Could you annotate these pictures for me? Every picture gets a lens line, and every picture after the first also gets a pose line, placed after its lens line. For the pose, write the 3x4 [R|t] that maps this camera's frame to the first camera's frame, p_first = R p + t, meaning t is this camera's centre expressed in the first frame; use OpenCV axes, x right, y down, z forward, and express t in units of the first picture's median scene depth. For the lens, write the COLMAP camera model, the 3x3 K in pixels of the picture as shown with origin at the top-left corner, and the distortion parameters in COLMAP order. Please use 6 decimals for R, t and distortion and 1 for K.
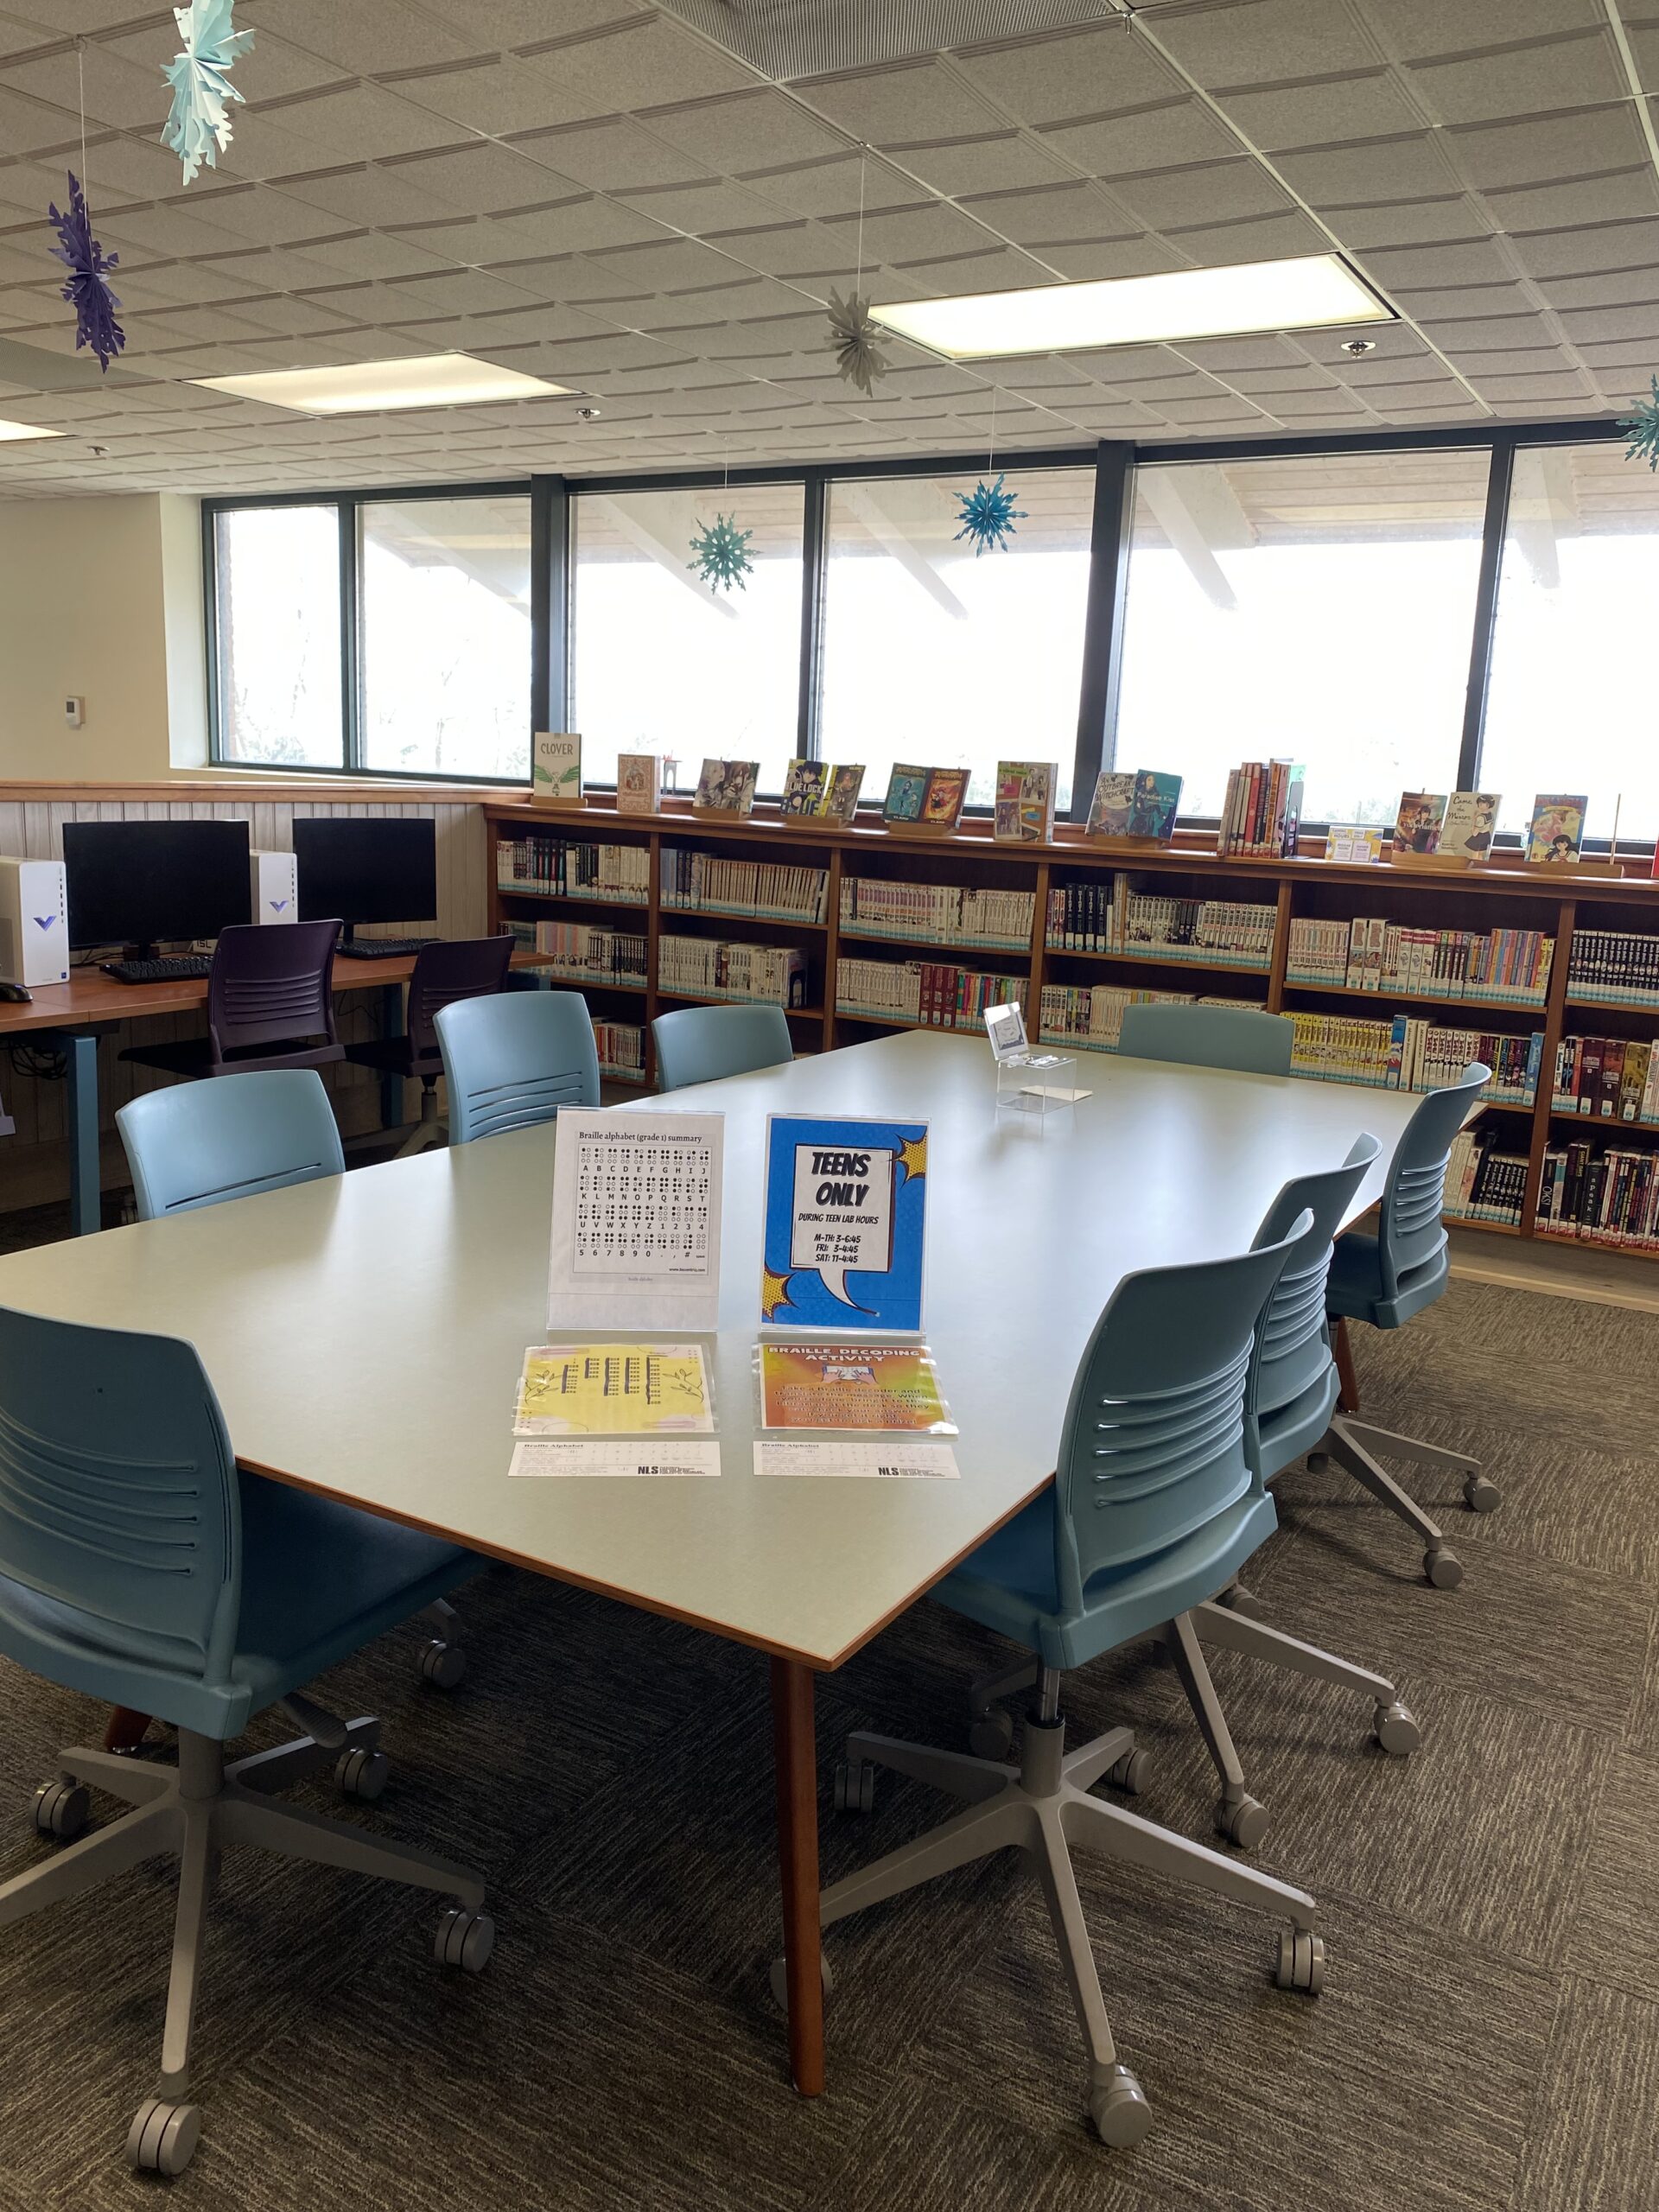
lens RADIAL K [[1668.1, 0, 831.8], [0, 1668.1, 1069.5], [0, 0, 1]] dist [0.129317, -0.276077]
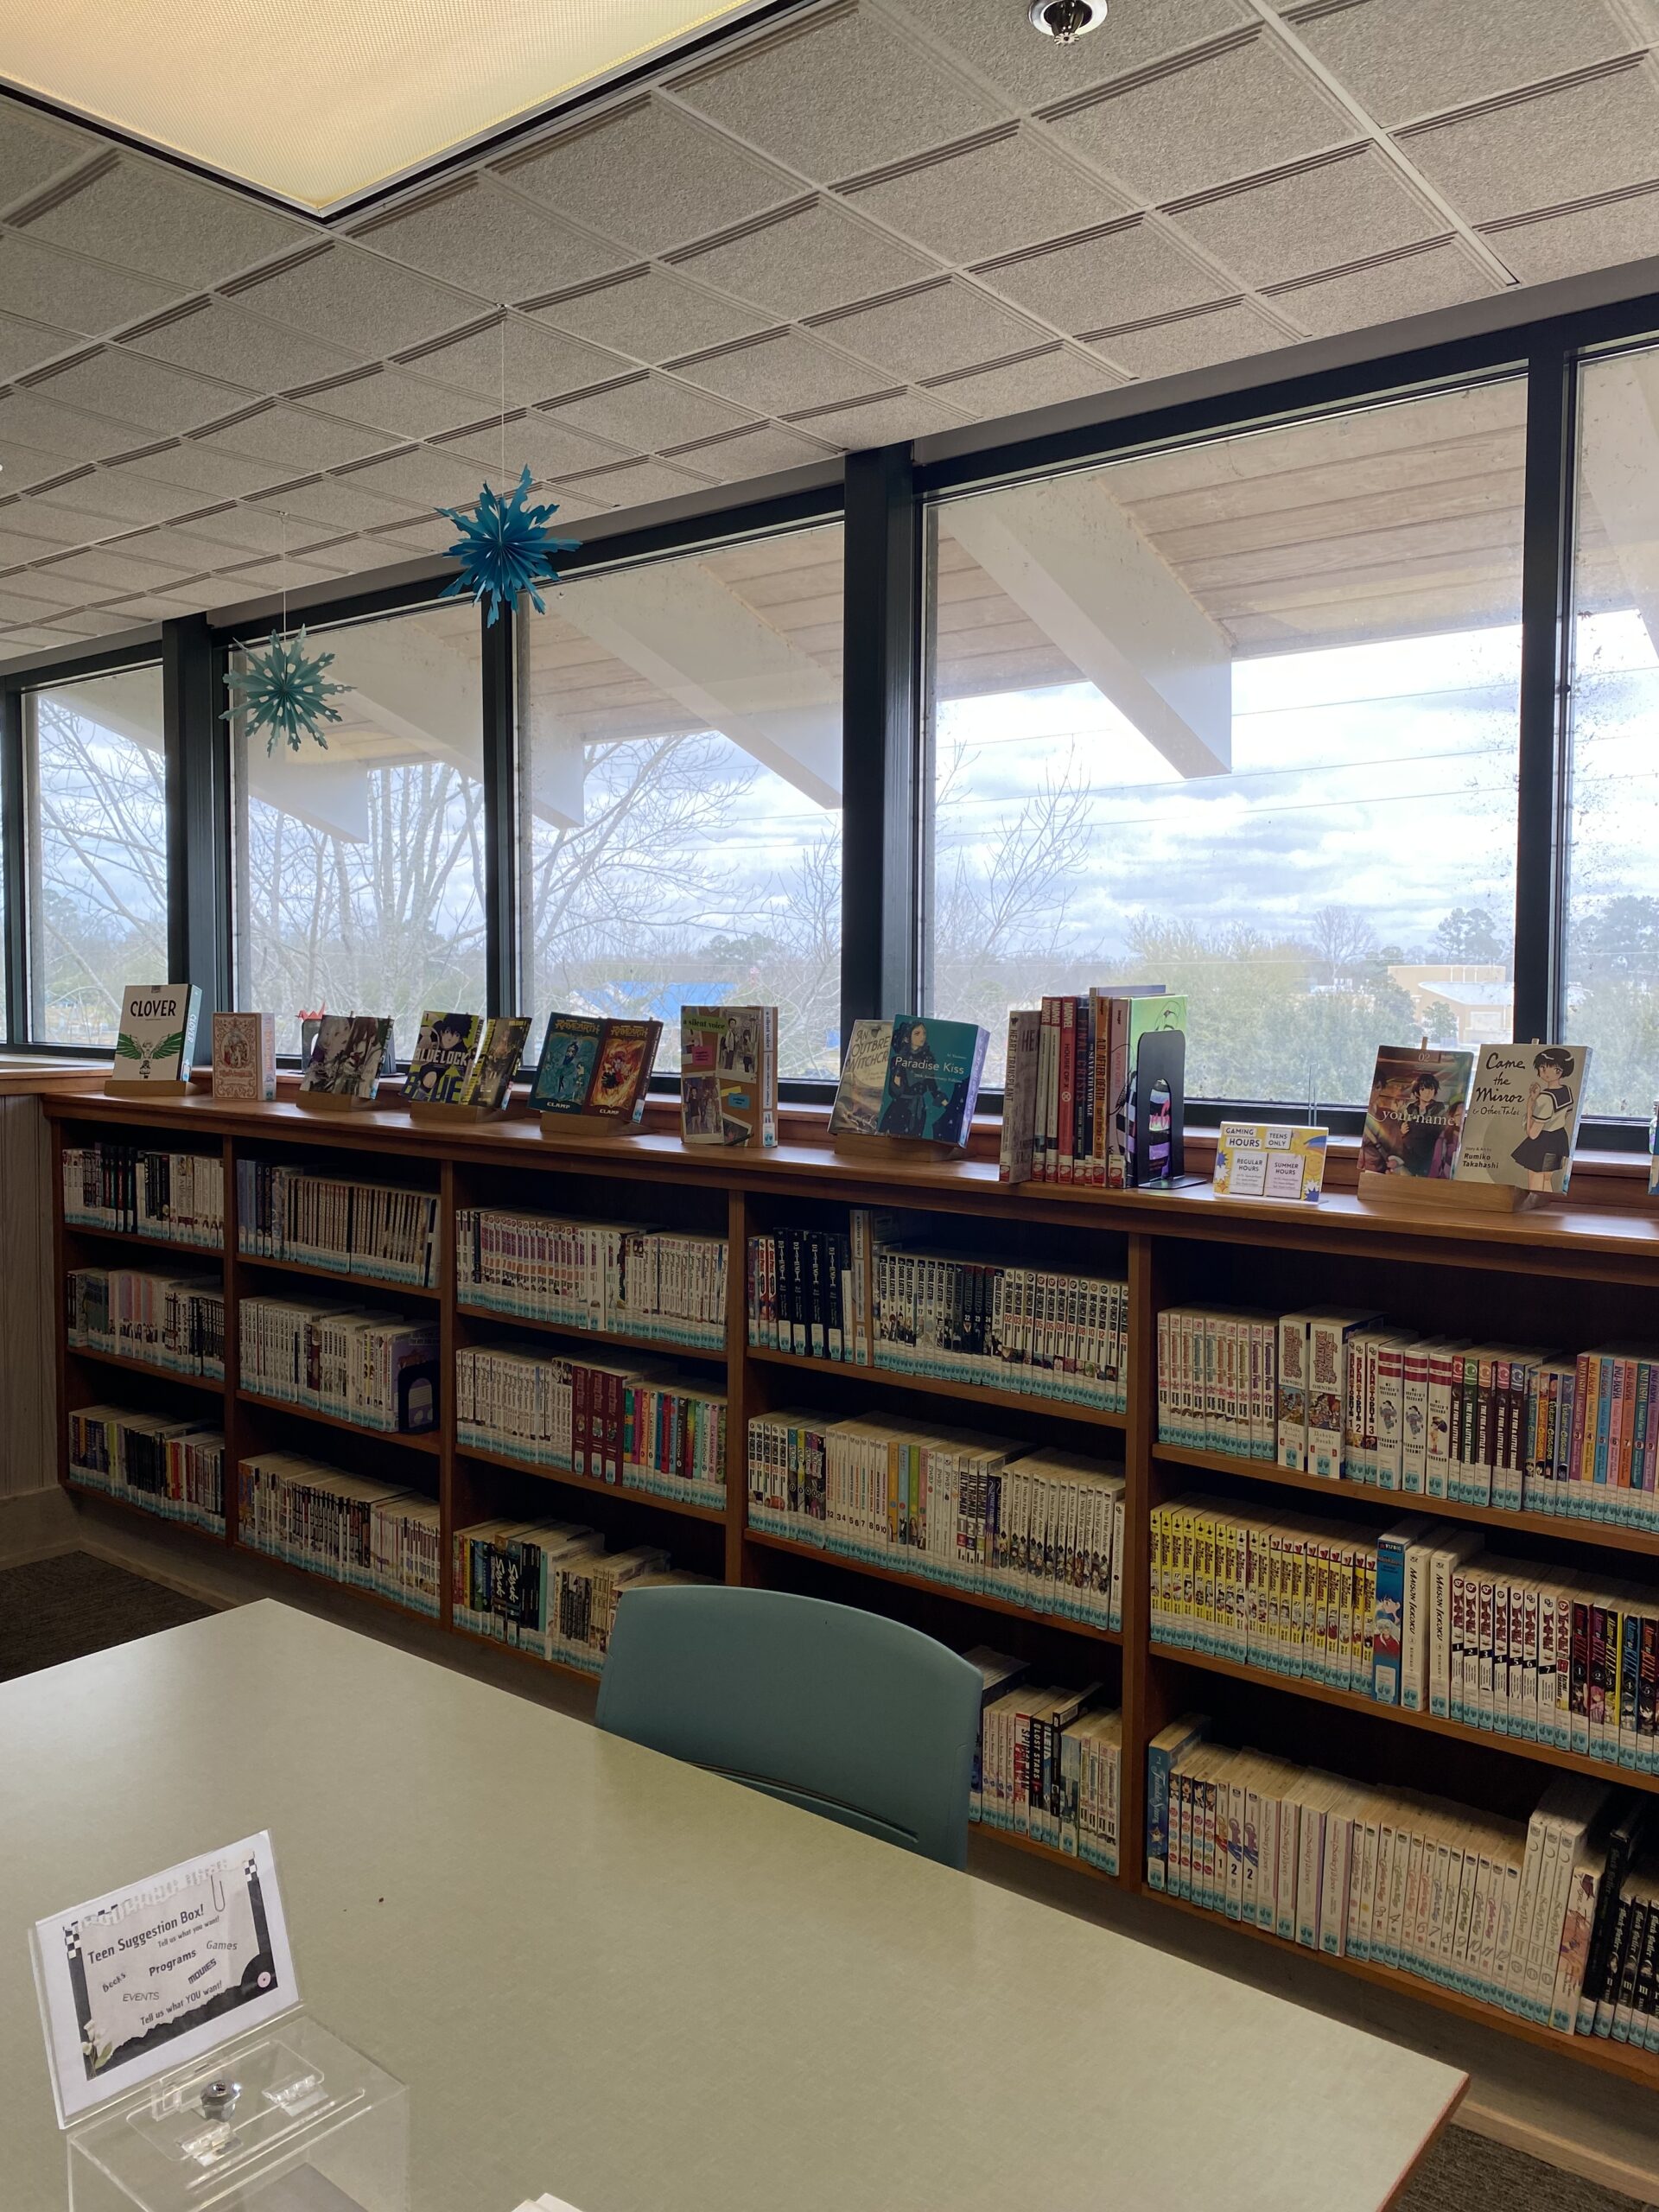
lens RADIAL K [[1668.1, 0, 831.8], [0, 1668.1, 1069.5], [0, 0, 1]] dist [0.129317, -0.276077]
pose [[0.989718, -0.031632, -0.139488, 0.228515], [0.012043, 0.990205, -0.139104, -0.084749], [0.142521, 0.135994, 0.980405, 0.463383]]
